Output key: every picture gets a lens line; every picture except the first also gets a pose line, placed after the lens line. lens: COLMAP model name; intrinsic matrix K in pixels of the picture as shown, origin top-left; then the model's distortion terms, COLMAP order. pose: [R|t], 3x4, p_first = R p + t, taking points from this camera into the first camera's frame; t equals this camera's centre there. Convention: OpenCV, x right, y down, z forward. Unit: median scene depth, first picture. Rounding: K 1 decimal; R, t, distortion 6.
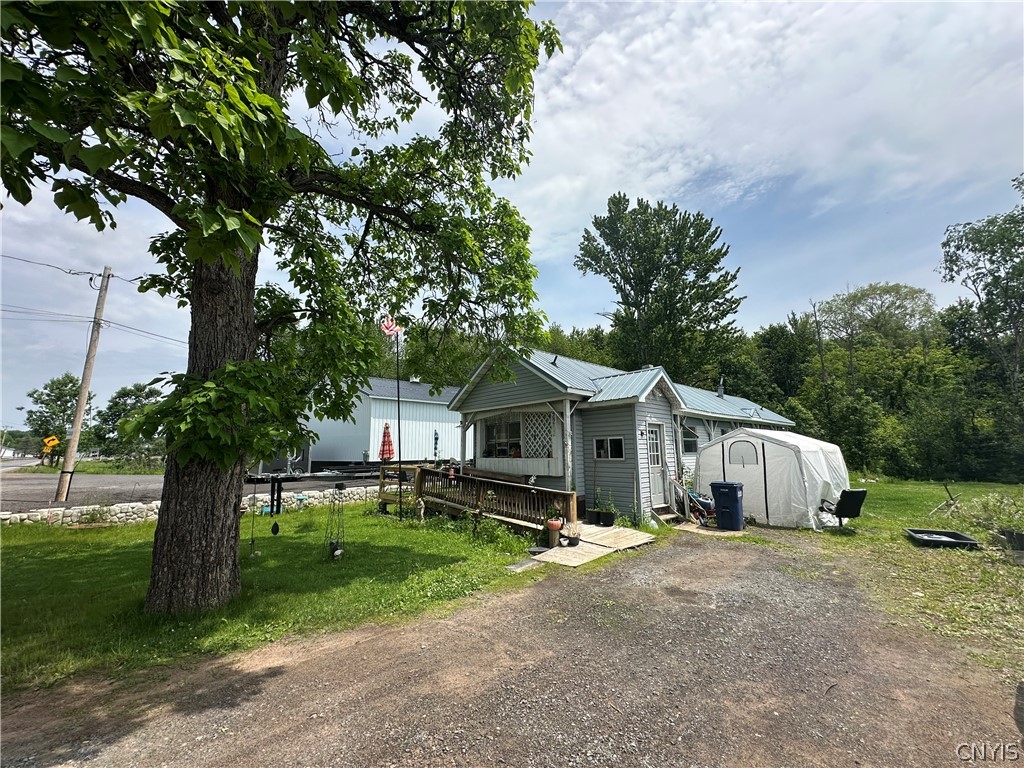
lens RADIAL K [[402.5, 0, 511.5], [0, 402.5, 387.4], [0, 0, 1]] dist [-0.001194, -0.000718]
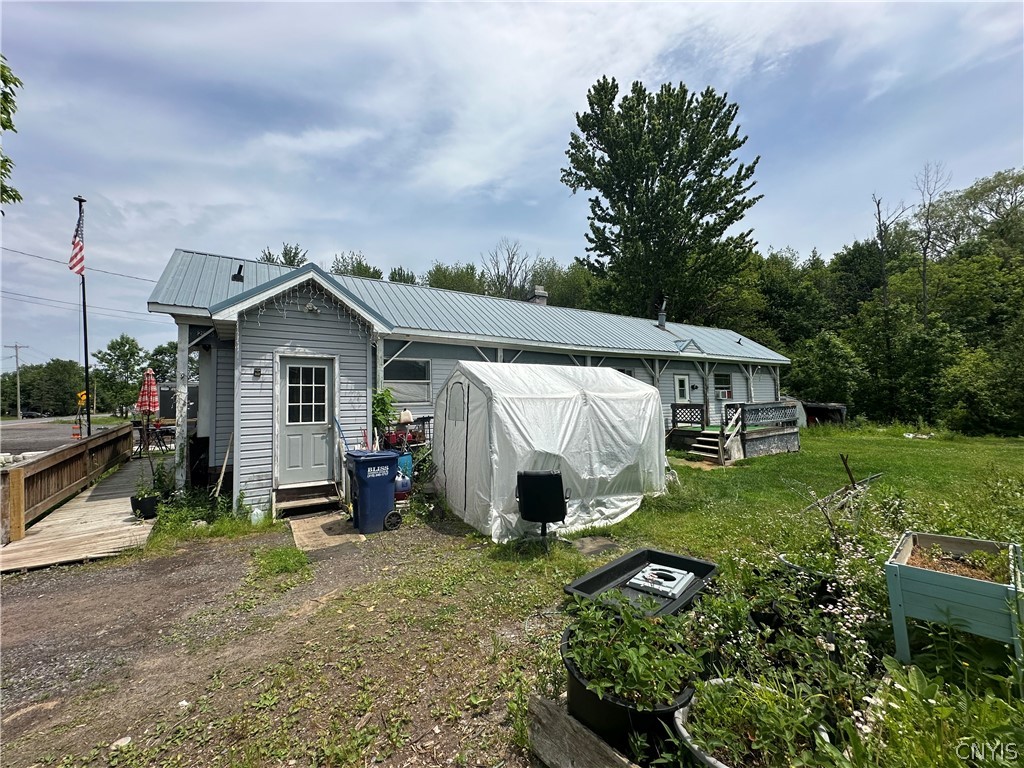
lens RADIAL K [[402.5, 0, 507.4], [0, 402.5, 386.2], [0, 0, 1]] dist [-0.001194, -0.000718]
pose [[0.983574, -0.014544, -0.179916, 0.233457], [0.036343, 0.992293, 0.118467, 0.021661], [0.176807, -0.123060, 0.976522, 0.129914]]
